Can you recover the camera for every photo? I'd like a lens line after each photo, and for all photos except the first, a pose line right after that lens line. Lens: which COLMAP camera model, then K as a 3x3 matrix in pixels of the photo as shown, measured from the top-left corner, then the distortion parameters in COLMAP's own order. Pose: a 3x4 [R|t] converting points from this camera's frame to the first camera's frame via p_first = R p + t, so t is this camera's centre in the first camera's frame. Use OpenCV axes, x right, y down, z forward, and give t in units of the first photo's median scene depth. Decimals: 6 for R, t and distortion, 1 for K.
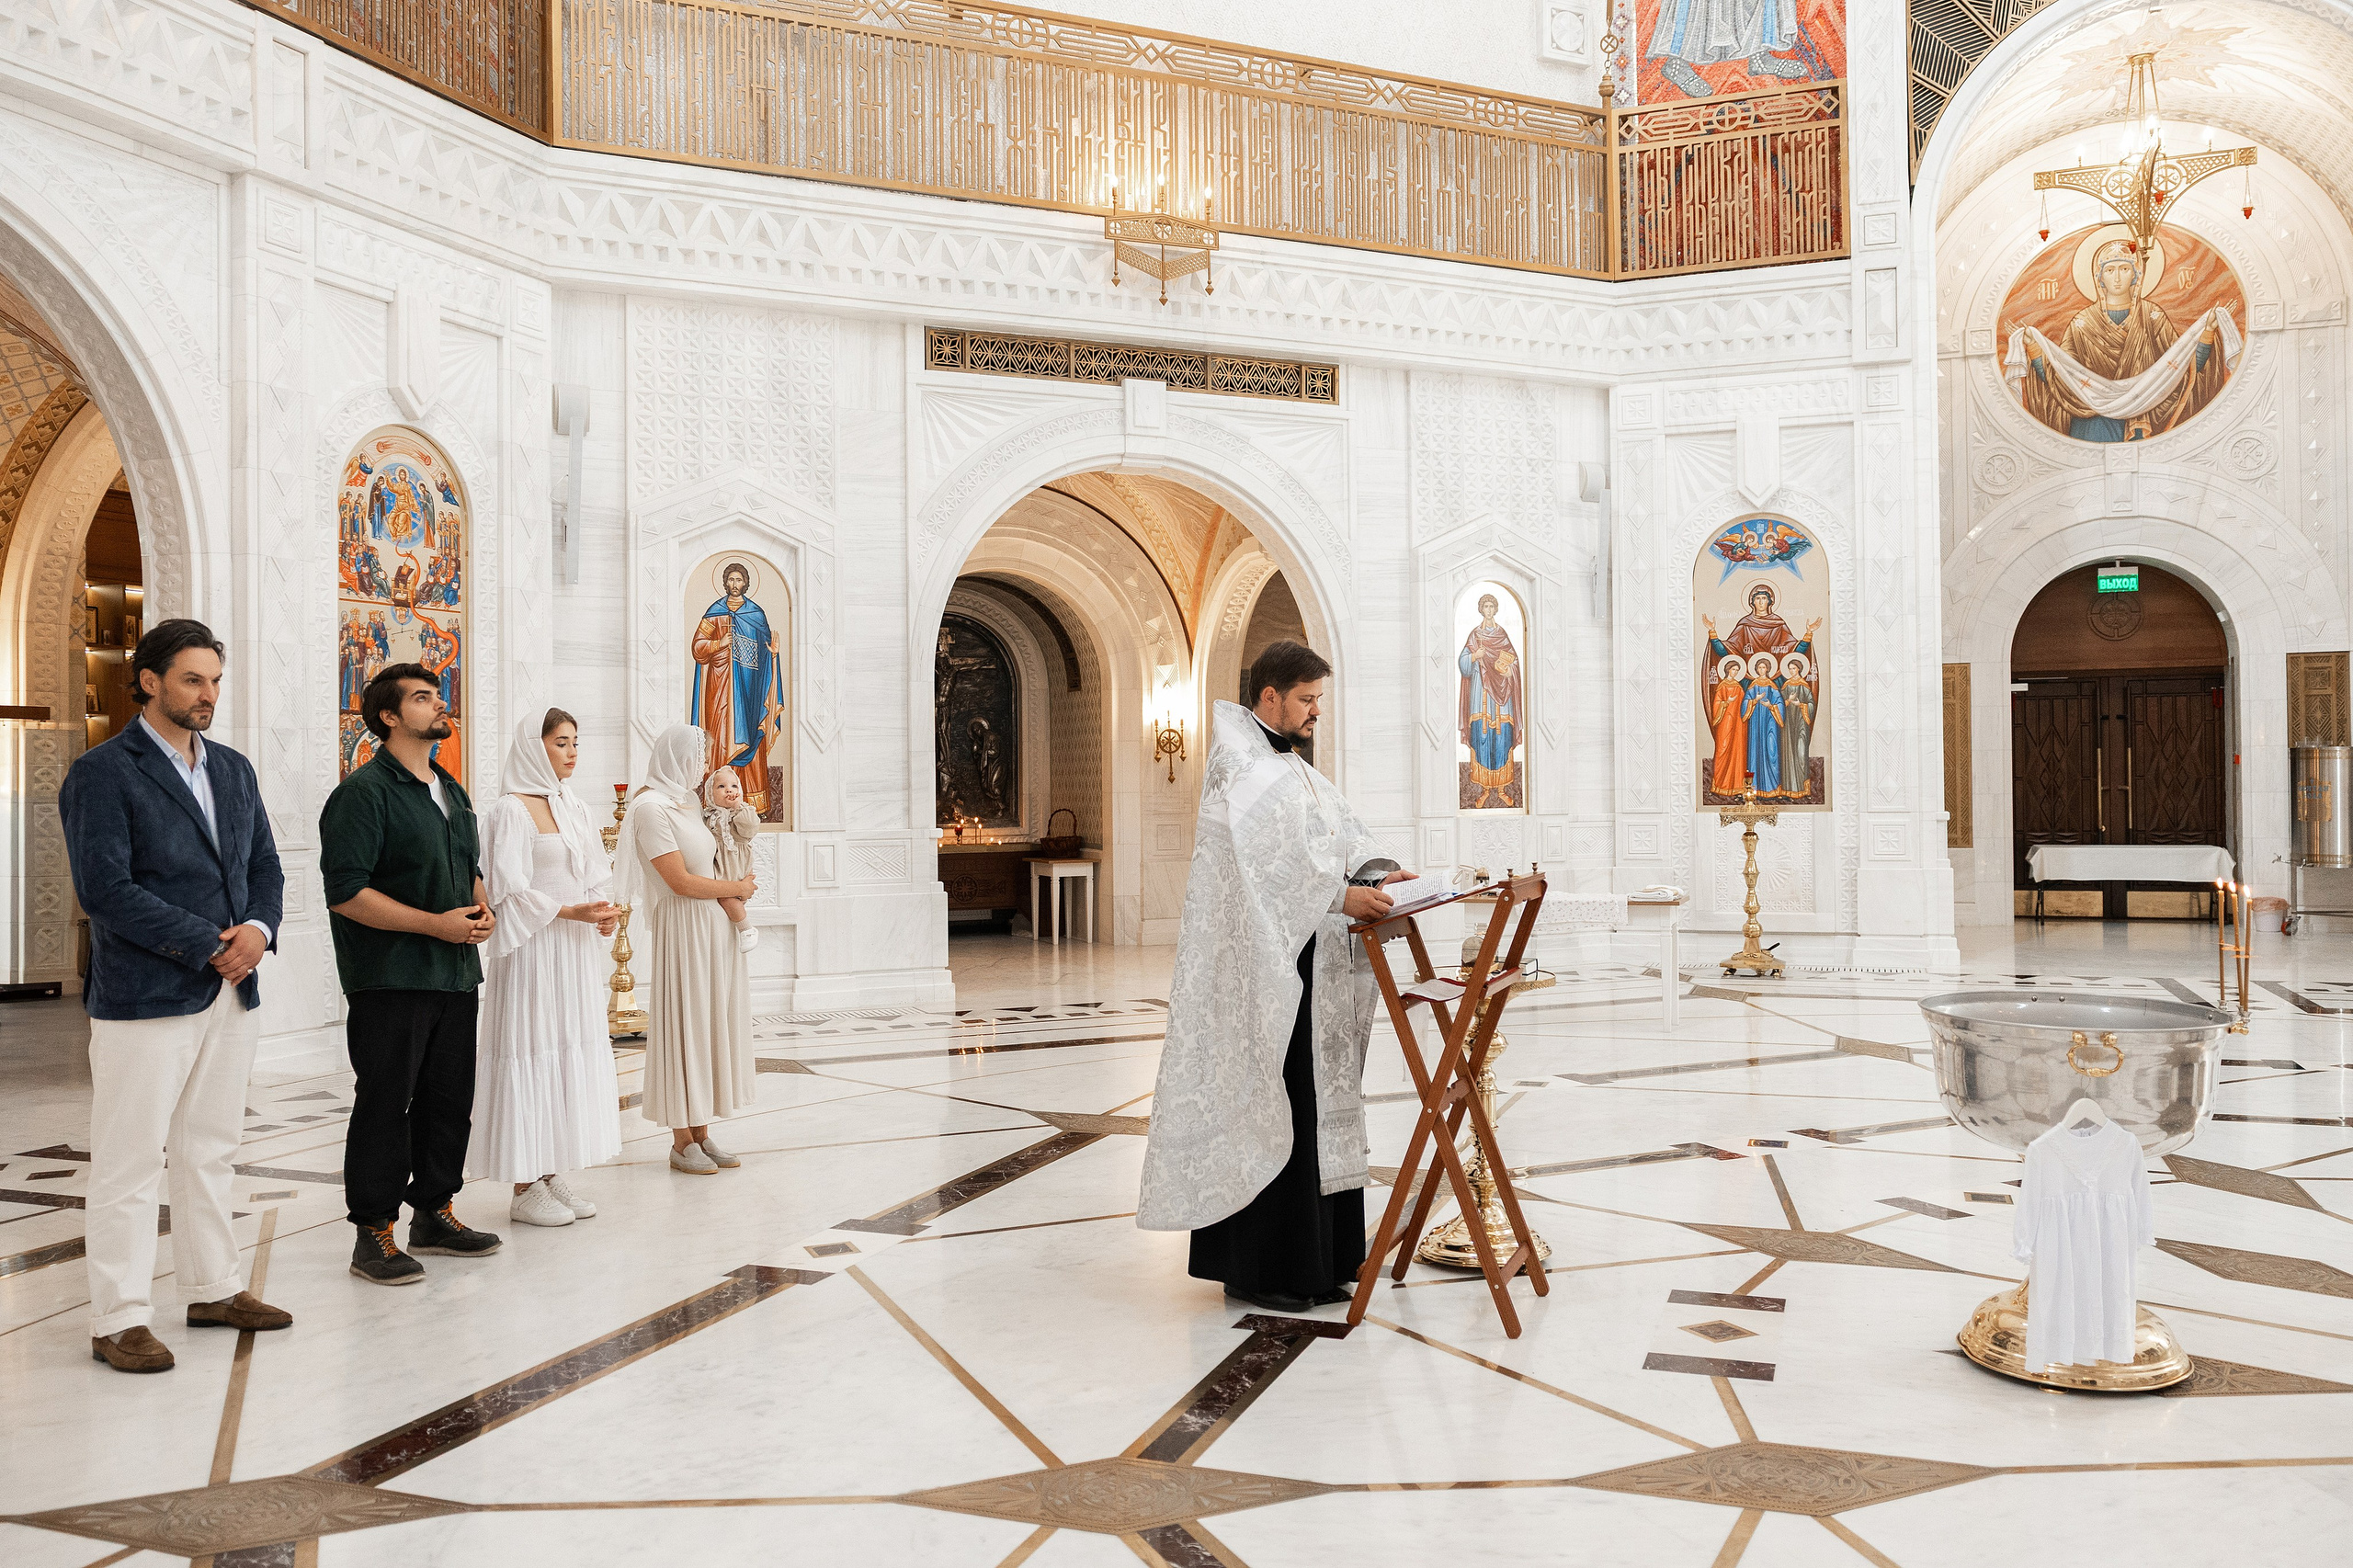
lens RADIAL K [[1845.8, 0, 1206.6], [0, 1845.8, 767.6], [0, 0, 1]] dist [-0.029764, 0.026732]
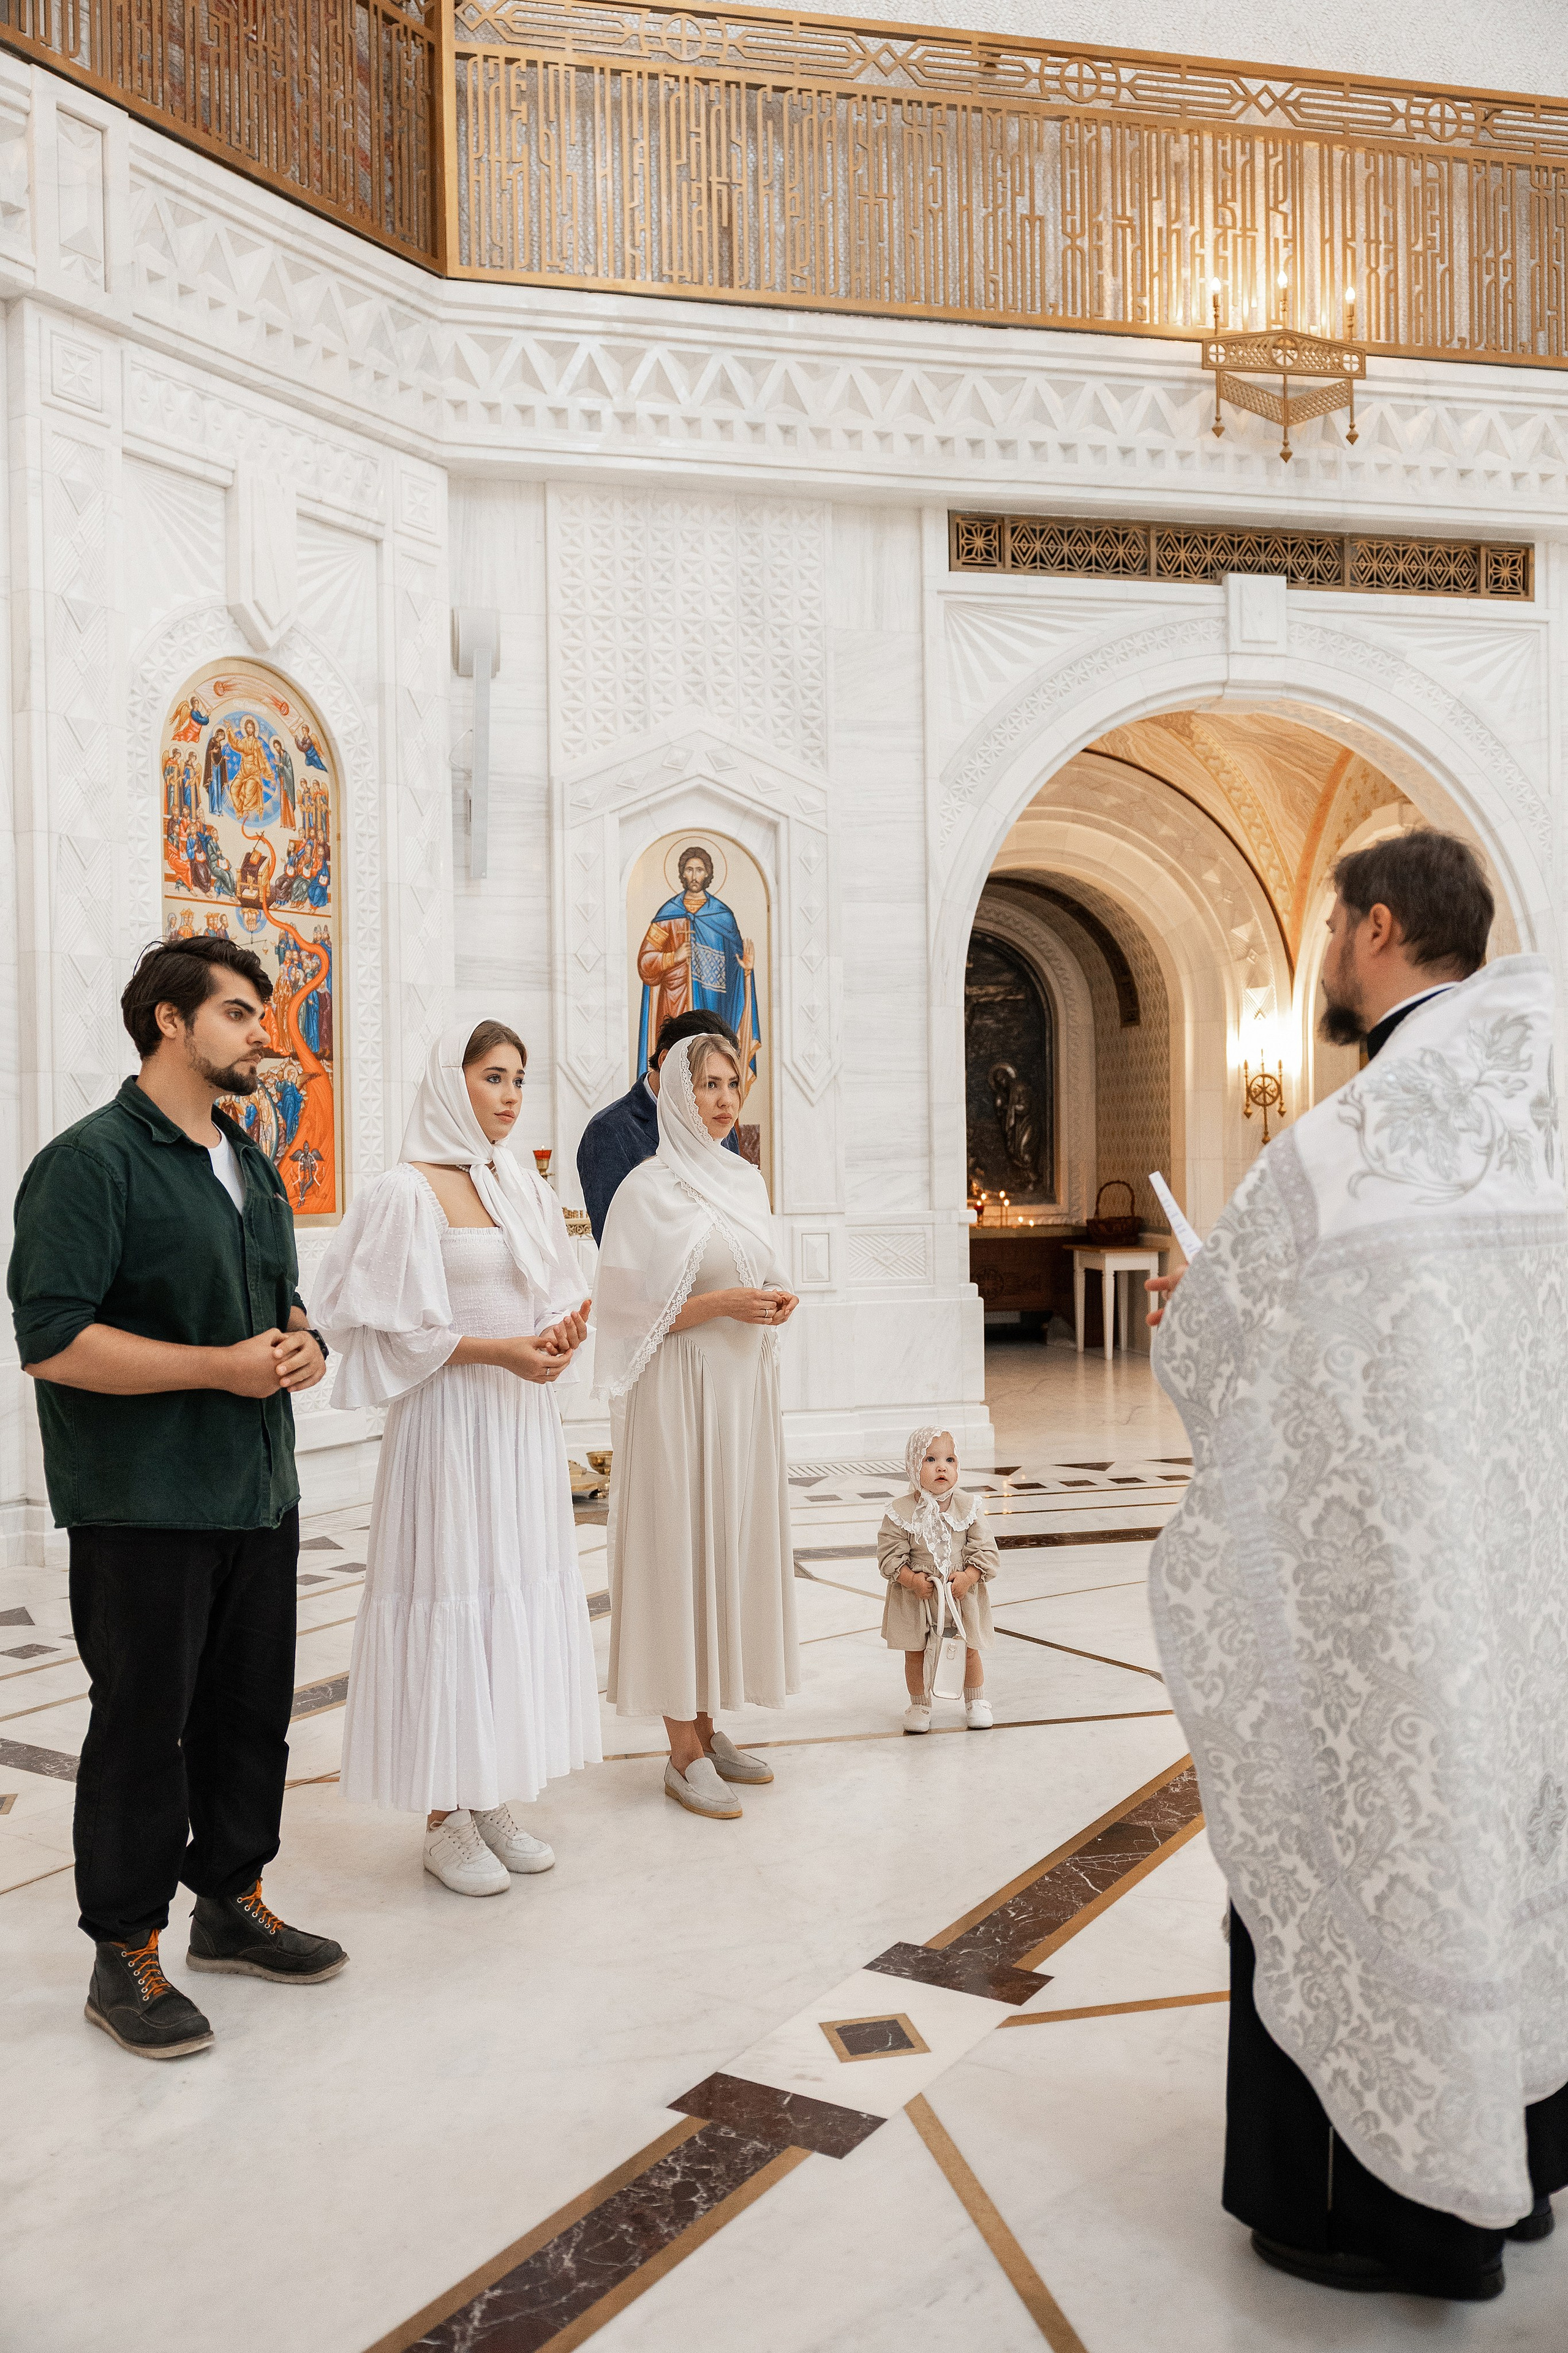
lens RADIAL K [[2055.2, 0, 795.8], [0, 2055.2, 1174.3], [0, 0, 1]] dist [0.011134, -0.013849]
pose [[0.979279, -0.001113, -0.202513, -0.048540], [0.005319, 0.999781, 0.020225, 0.002547], [0.202446, -0.020883, 0.979071, 0.195359]]
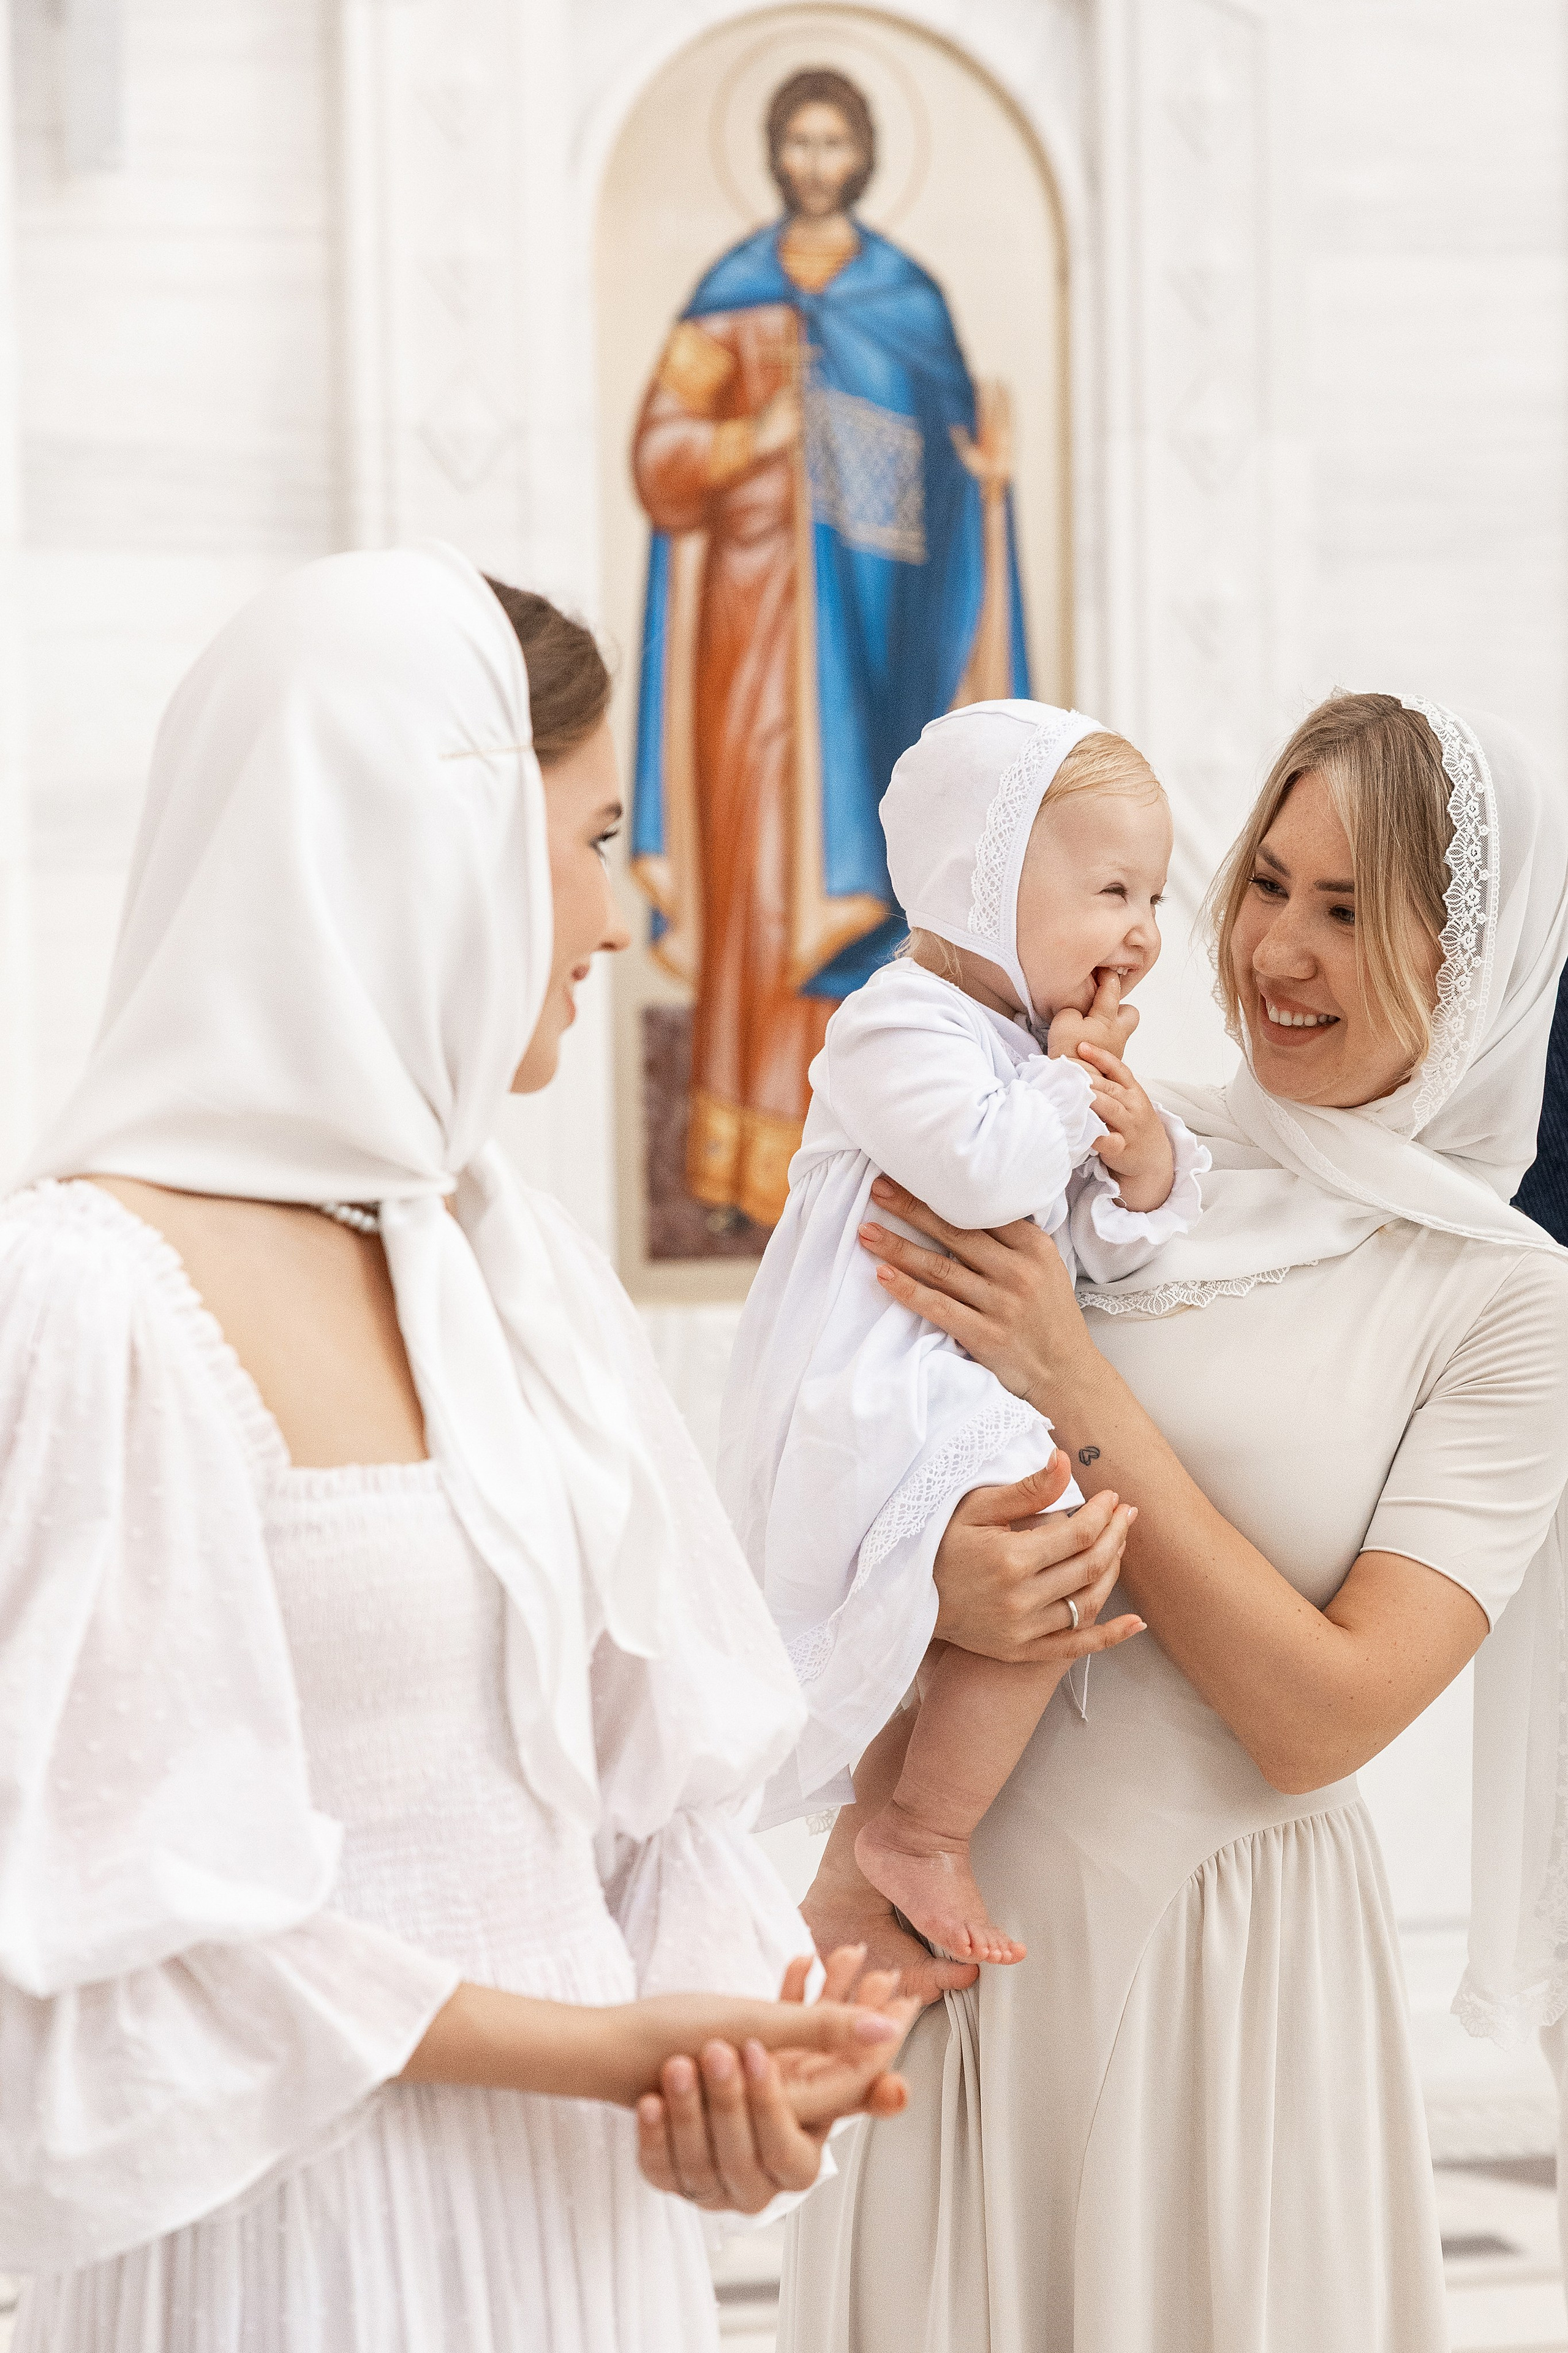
lens RADIAL K [[4879.3, 0, 760.2], [0, 4879.3, 1342.4], [0, 0, 1]] dist [0.030688, 0.000000]
pose [[0.972162, 0.003294, -0.234287, -0.119326], [0.011255, 0.998091, 0.060734, 0.004287], [0.234040, -0.061680, 0.970268, 0.404454]]
